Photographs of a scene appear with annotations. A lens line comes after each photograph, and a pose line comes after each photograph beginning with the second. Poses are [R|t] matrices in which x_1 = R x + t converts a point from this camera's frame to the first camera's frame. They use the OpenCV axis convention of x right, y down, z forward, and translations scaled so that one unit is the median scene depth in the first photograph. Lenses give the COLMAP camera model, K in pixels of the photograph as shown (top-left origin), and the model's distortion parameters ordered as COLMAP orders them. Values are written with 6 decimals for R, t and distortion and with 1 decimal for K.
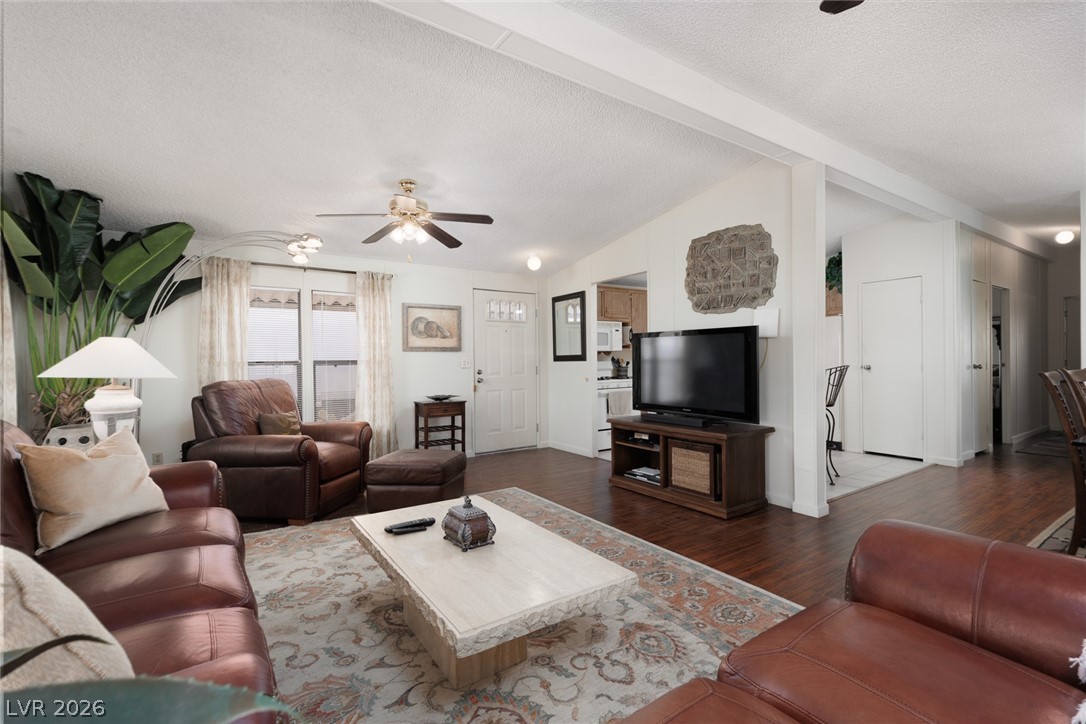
lens RADIAL K [[486.8, 0, 543.1], [0, 486.8, 365.3], [0, 0, 1]] dist [0.003519, -0.000051]
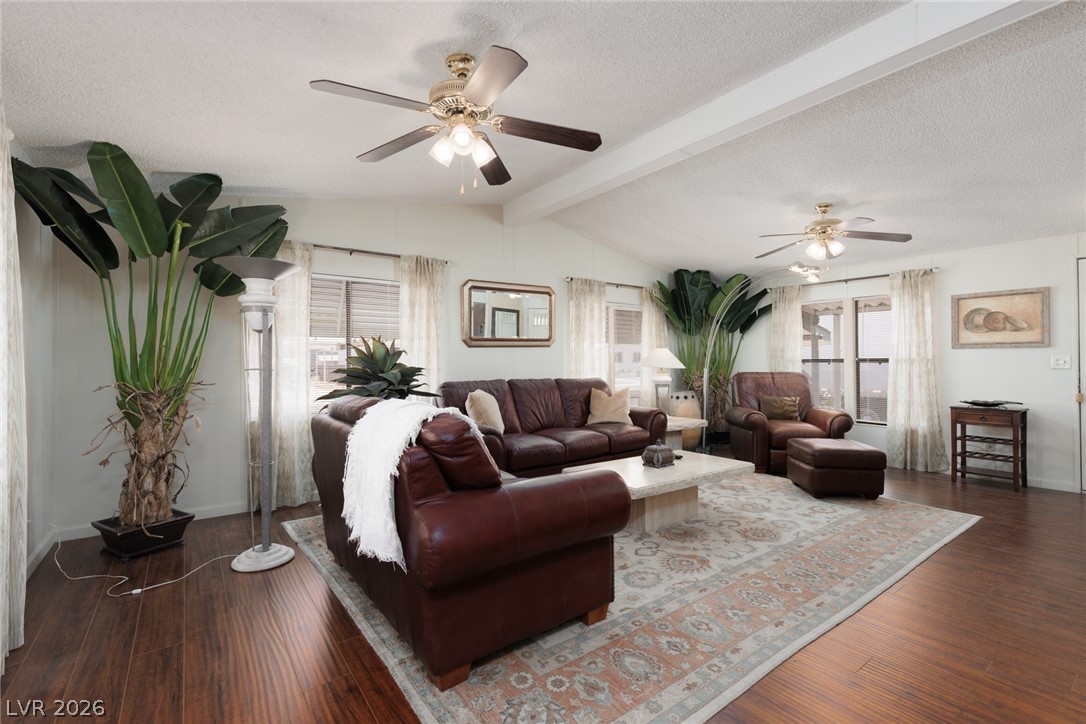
lens RADIAL K [[486.8, 0, 541.3], [0, 486.8, 362.1], [0, 0, 1]] dist [0.003519, -0.000051]
pose [[0.028742, 0.005617, -0.999571, 0.632246], [-0.010112, 0.999935, 0.005329, -0.001037], [0.999536, 0.009954, 0.028796, 0.219186]]
